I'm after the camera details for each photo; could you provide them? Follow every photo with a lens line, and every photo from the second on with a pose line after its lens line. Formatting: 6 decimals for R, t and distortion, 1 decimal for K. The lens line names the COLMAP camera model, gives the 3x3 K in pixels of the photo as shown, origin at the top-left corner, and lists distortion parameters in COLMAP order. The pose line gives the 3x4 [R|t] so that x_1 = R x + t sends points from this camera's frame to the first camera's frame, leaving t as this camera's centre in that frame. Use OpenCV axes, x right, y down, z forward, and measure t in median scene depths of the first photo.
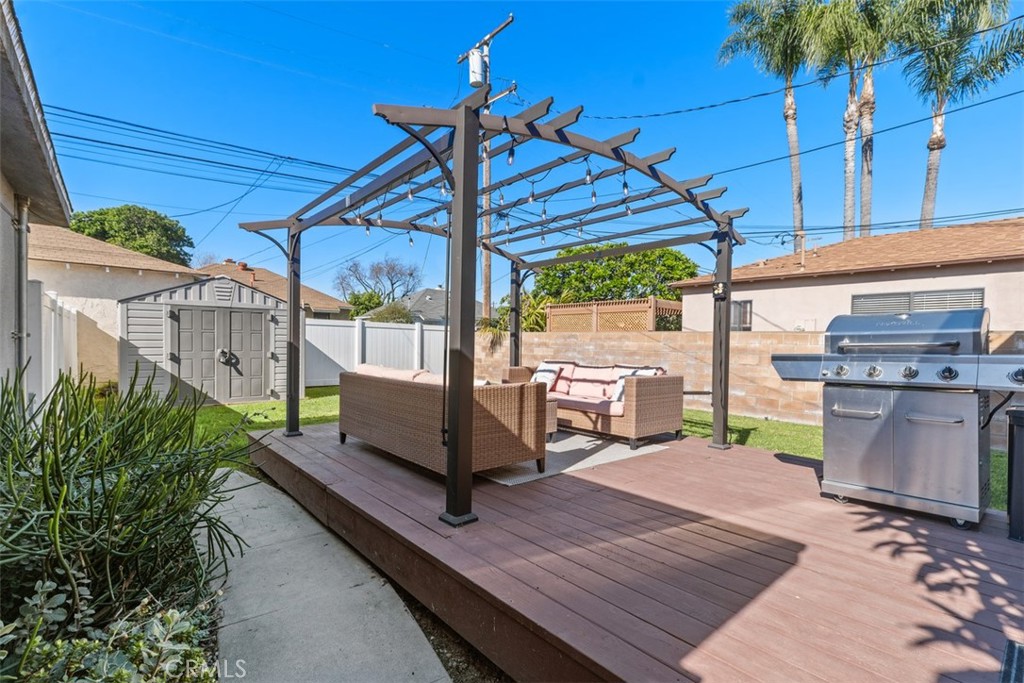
lens RADIAL K [[462.8, 0, 510.7], [0, 462.8, 342.9], [0, 0, 1]] dist [0.005278, -0.000146]
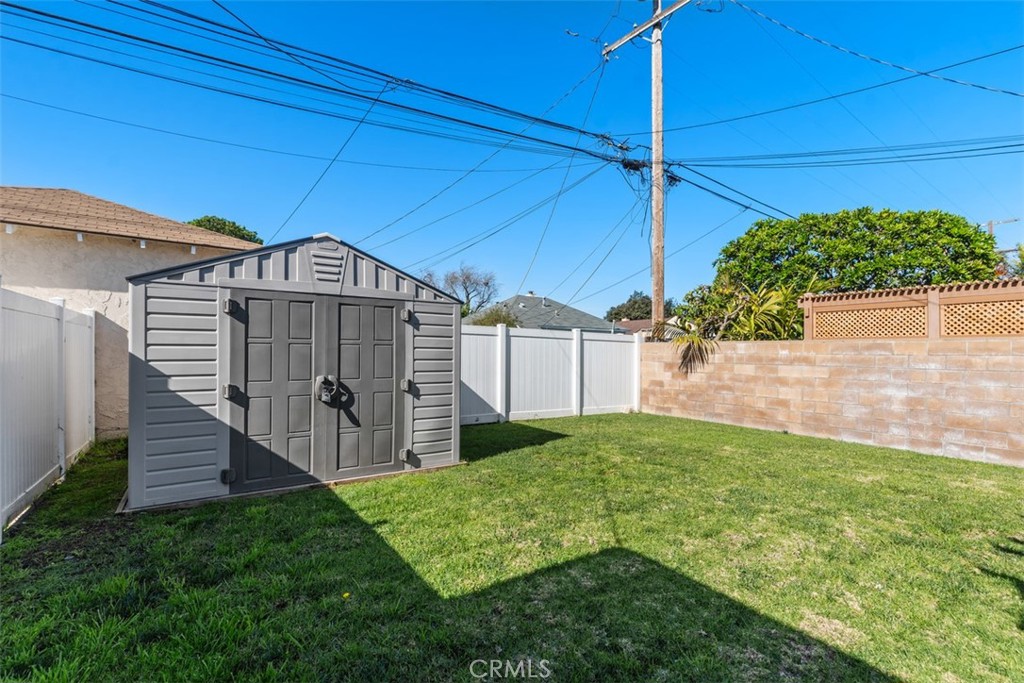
lens RADIAL K [[462.8, 0, 513.4], [0, 462.8, 342.2], [0, 0, 1]] dist [0.005278, -0.000146]
pose [[0.993369, -0.010247, -0.114511, -0.335211], [0.006812, 0.999516, -0.030343, -0.006736], [0.114766, 0.029362, 0.992959, 0.483739]]
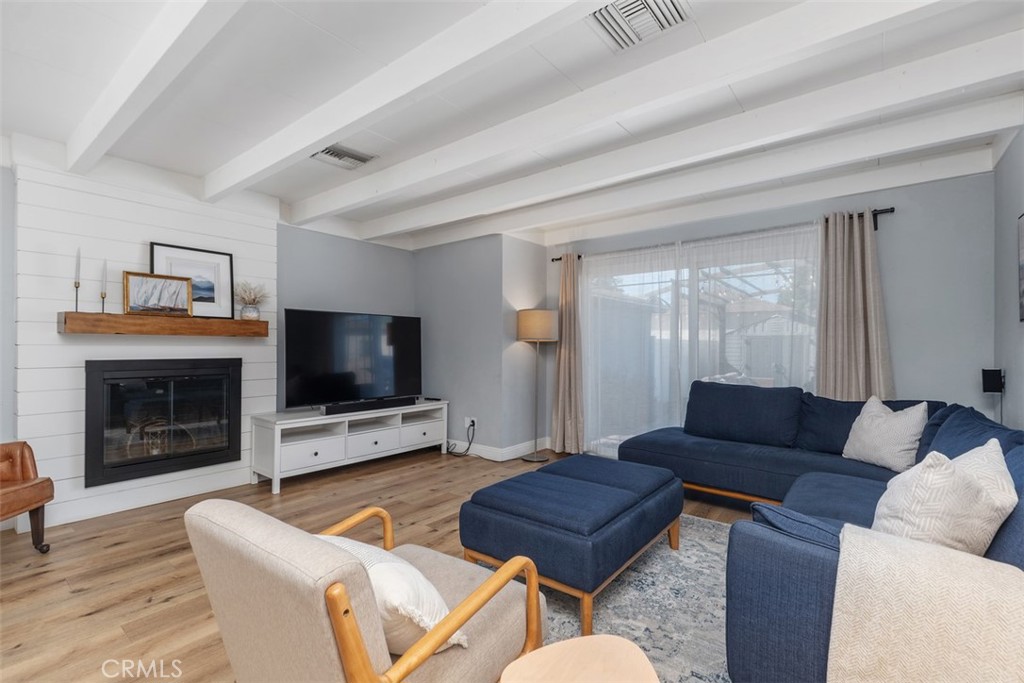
lens RADIAL K [[462.8, 0, 511.9], [0, 462.8, 344.6], [0, 0, 1]] dist [0.005278, -0.000146]
pose [[0.183293, -0.011410, -0.982992, 0.671154], [-0.010915, 0.999847, -0.013641, -0.017234], [0.982998, 0.013230, 0.183141, -0.120581]]
